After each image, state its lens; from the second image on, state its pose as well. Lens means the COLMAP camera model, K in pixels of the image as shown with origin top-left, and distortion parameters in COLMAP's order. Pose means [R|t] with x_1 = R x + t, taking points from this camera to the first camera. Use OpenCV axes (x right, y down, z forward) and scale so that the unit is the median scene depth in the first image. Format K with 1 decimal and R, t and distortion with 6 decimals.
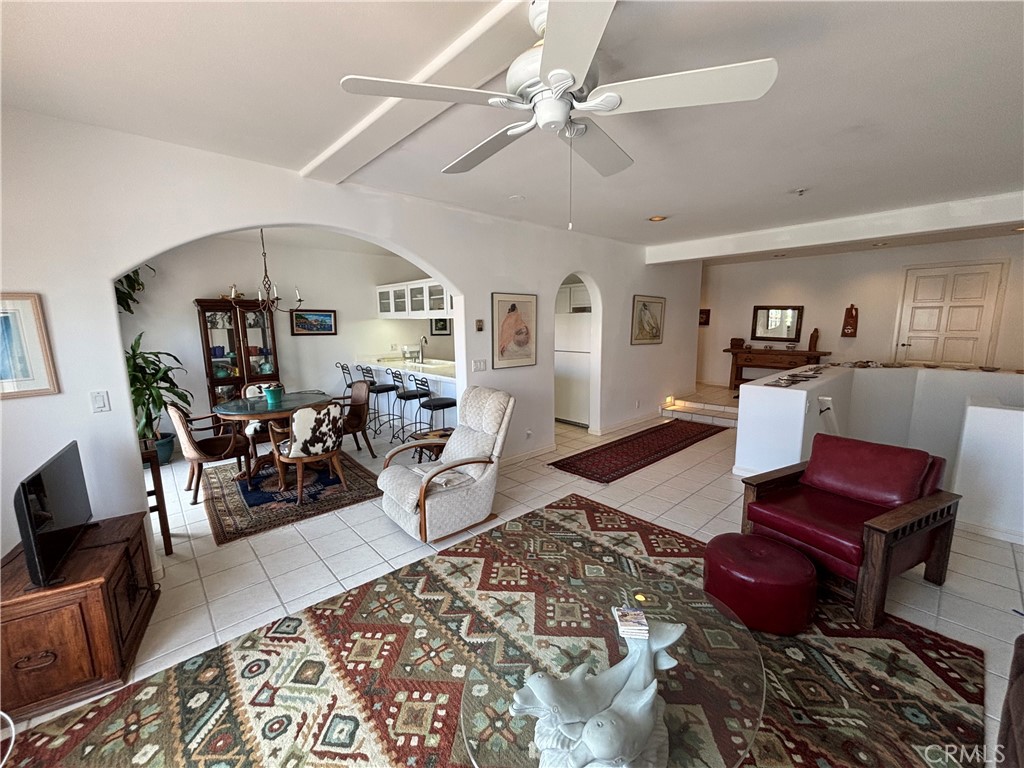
lens RADIAL K [[412.3, 0, 515.1], [0, 412.3, 382.3], [0, 0, 1]] dist [0.000110, 0.000459]
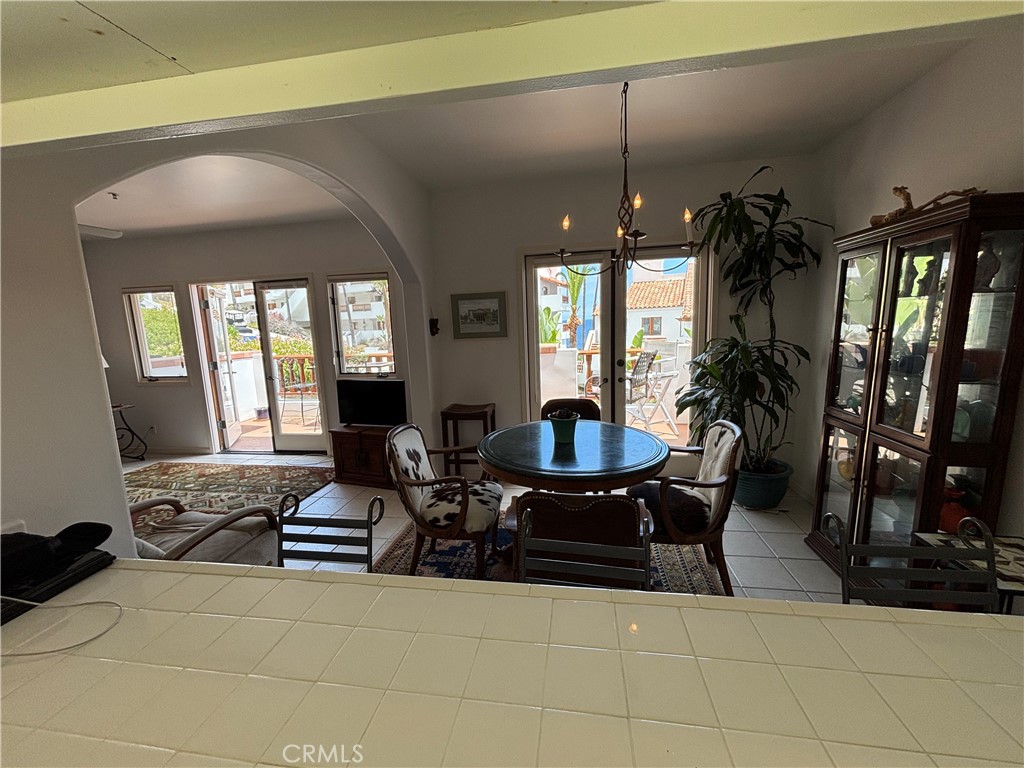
lens RADIAL K [[412.3, 0, 514.3], [0, 412.3, 385.1], [0, 0, 1]] dist [0.000110, 0.000459]
pose [[-0.787781, 0.134076, -0.601186, -0.233647], [-0.046083, 0.960457, 0.274587, -0.215581], [0.614229, 0.244019, -0.750452, 1.620008]]
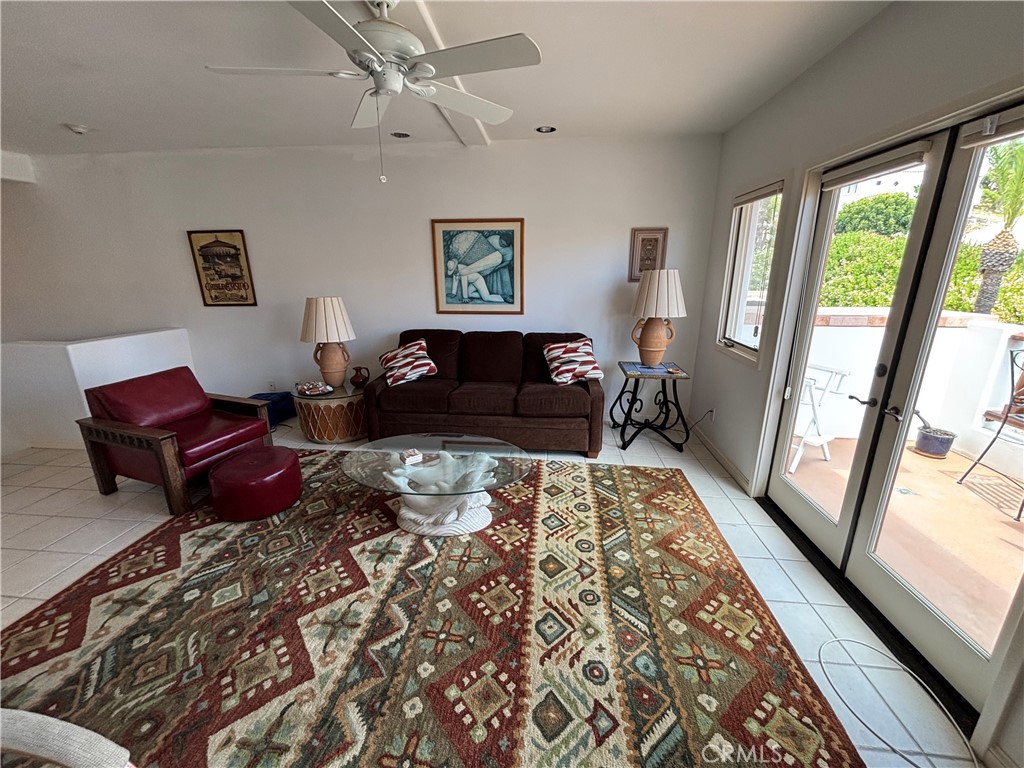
lens RADIAL K [[412.3, 0, 511.9], [0, 412.3, 382.3], [0, 0, 1]] dist [0.000110, 0.000459]
pose [[-0.668112, -0.185589, 0.720544, -0.470730], [0.118814, 0.929357, 0.349541, -0.084014], [-0.734514, 0.319143, -0.598864, 0.696337]]
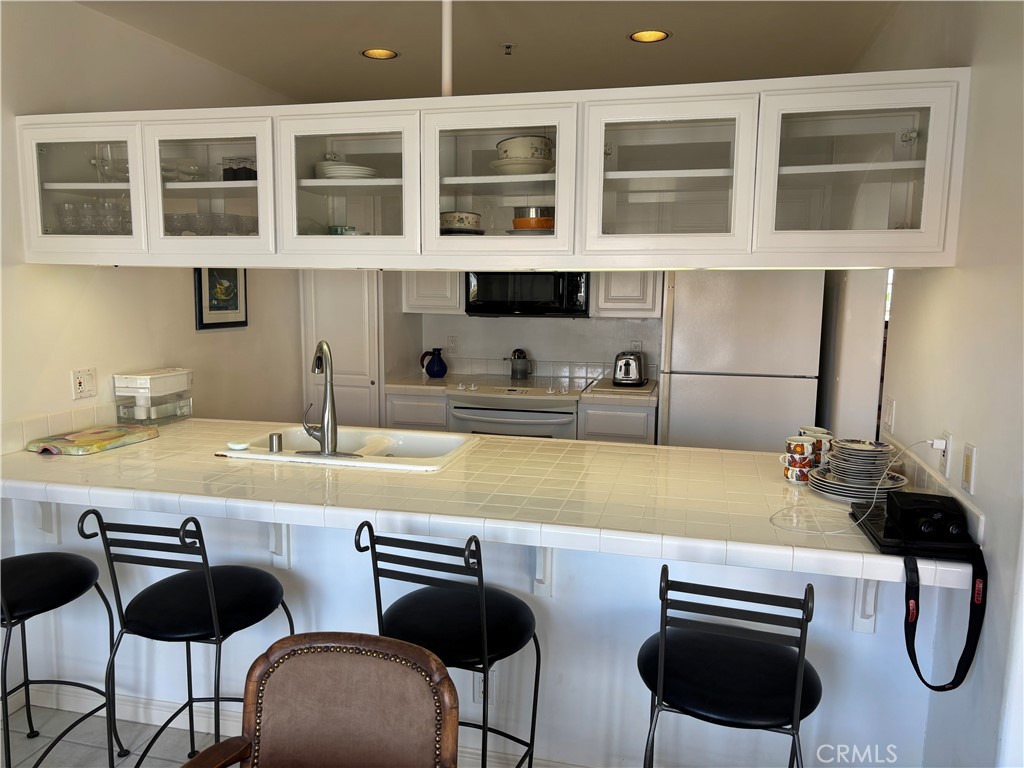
lens RADIAL K [[770.6, 0, 503.1], [0, 770.6, 389.7], [0, 0, 1]] dist [0.051531, -0.054927]
pose [[0.843628, -0.060728, 0.533483, -0.654084], [0.061596, 0.997970, 0.016196, -0.144775], [-0.533383, 0.019197, 0.845656, 0.958092]]
